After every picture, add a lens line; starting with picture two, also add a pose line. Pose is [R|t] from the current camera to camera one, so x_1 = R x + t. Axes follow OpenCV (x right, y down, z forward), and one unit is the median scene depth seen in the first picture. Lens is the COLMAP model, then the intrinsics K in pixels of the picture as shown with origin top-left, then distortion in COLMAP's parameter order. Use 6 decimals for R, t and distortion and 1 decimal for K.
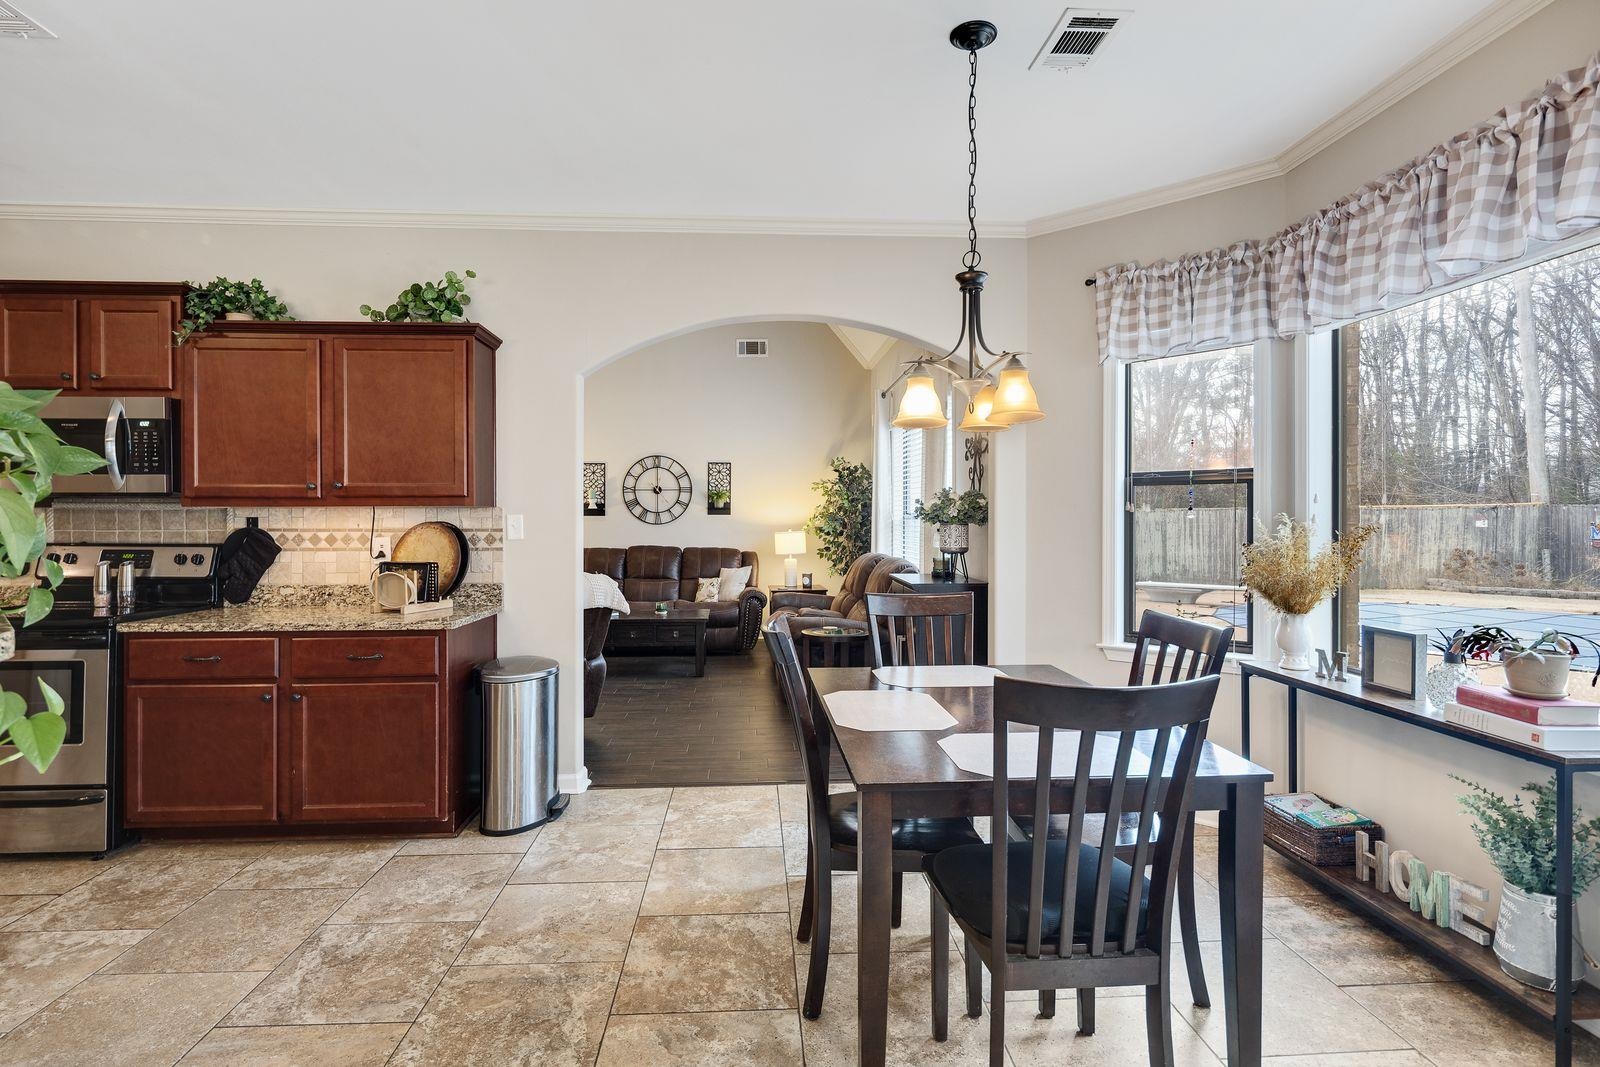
lens RADIAL K [[772.5, 0, 790.1], [0, 772.5, 520.6], [0, 0, 1]] dist [0.004169, -0.003471]
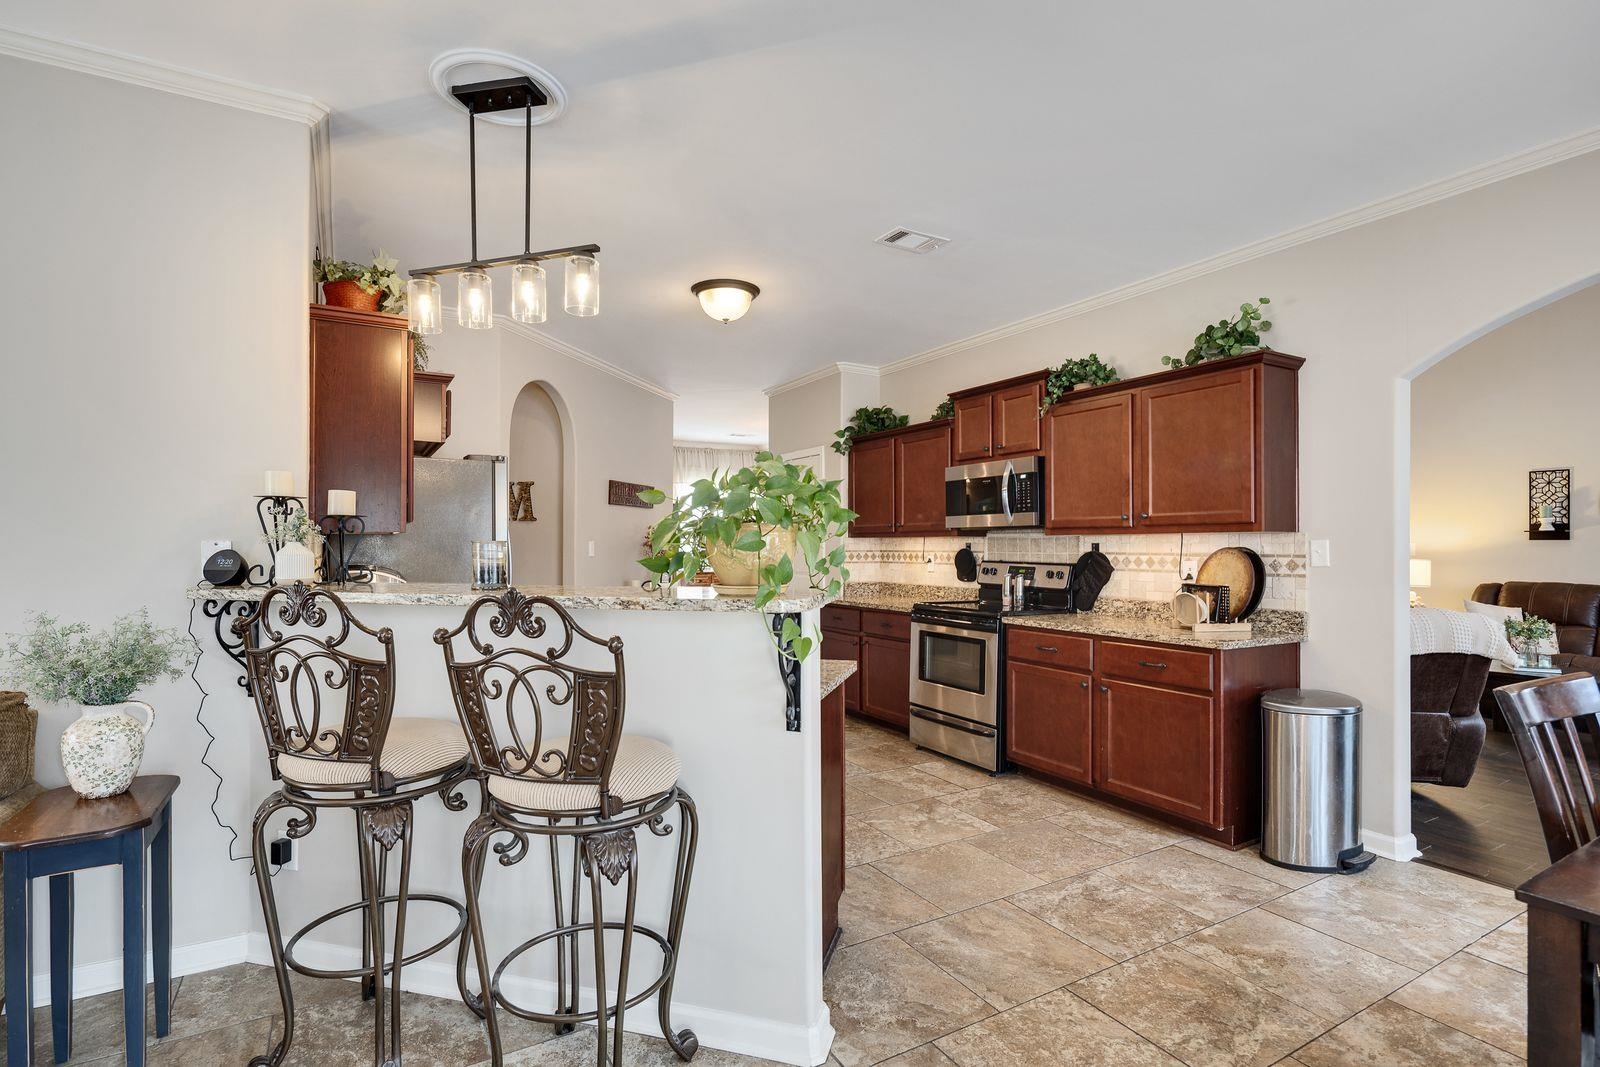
lens RADIAL K [[772.5, 0, 797.4], [0, 772.5, 541.9], [0, 0, 1]] dist [0.004169, -0.003471]
pose [[0.450602, -0.002199, -0.892722, 0.212730], [-0.001472, 0.999994, -0.003206, -0.001428], [0.892724, 0.002759, 0.450596, 0.005382]]
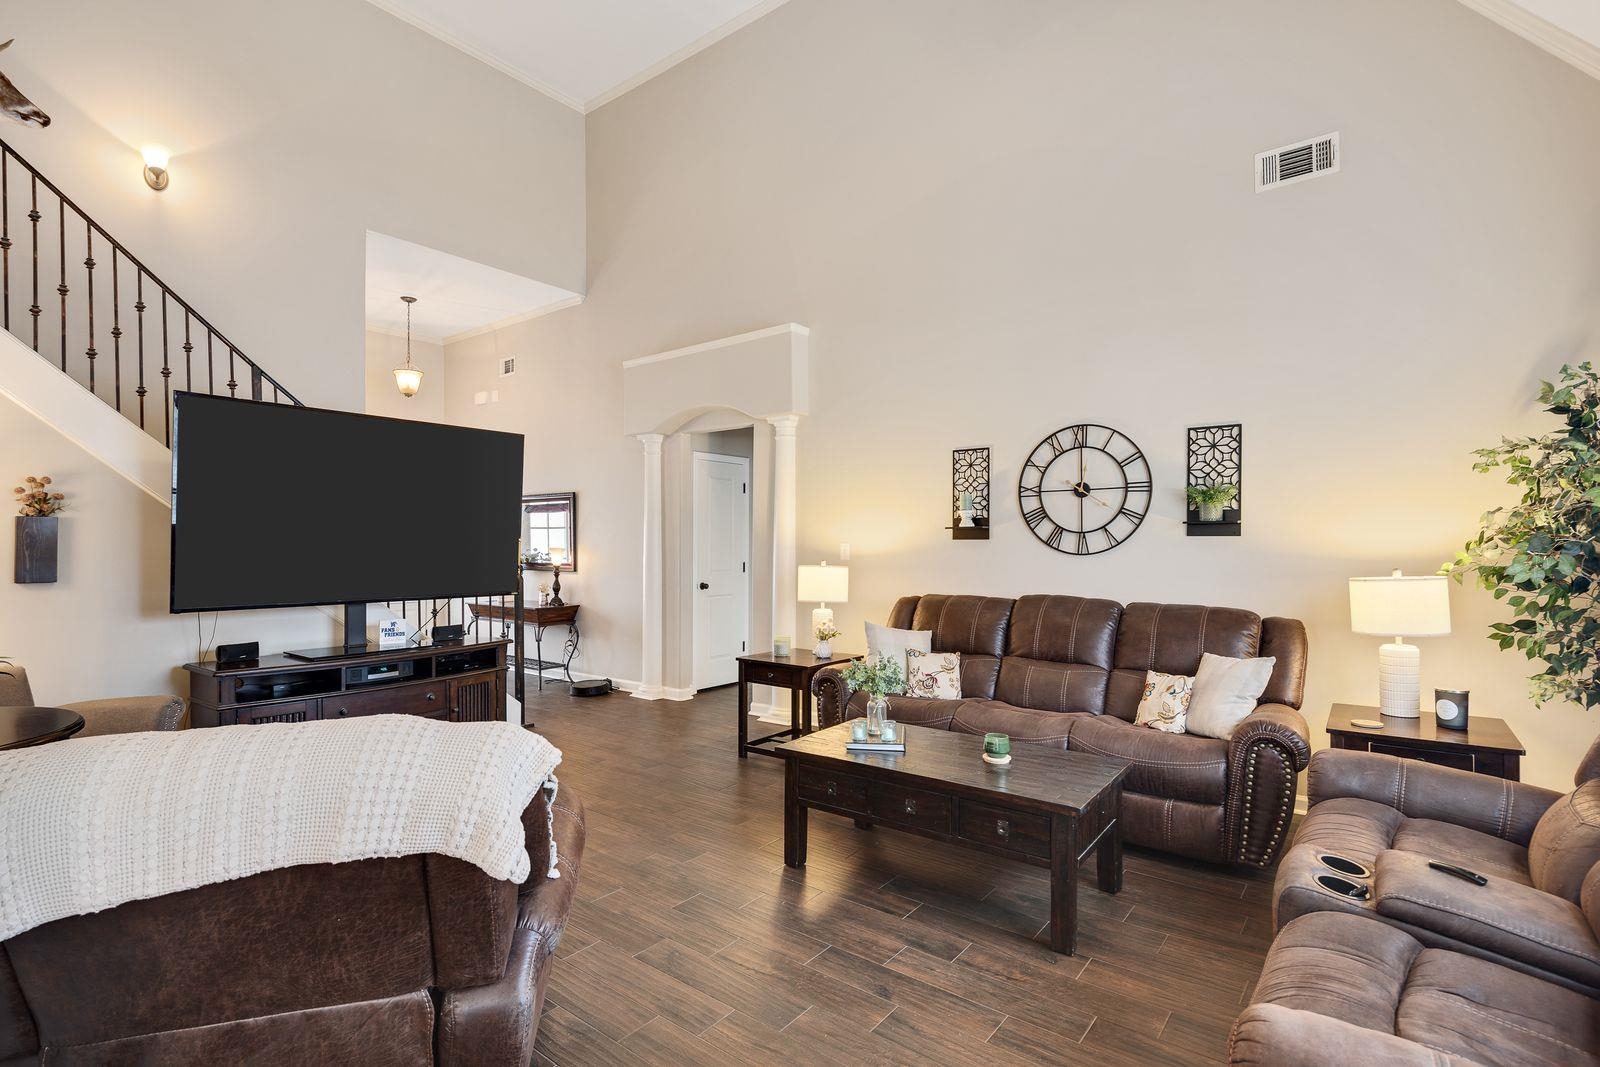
lens RADIAL K [[772.5, 0, 788.9], [0, 772.5, 542.6], [0, 0, 1]] dist [0.004169, -0.003471]
pose [[0.745372, -0.001433, -0.666647, 0.072990], [-0.001622, 0.999991, -0.003962, -0.002915], [0.666647, 0.004034, 0.745363, 1.131027]]
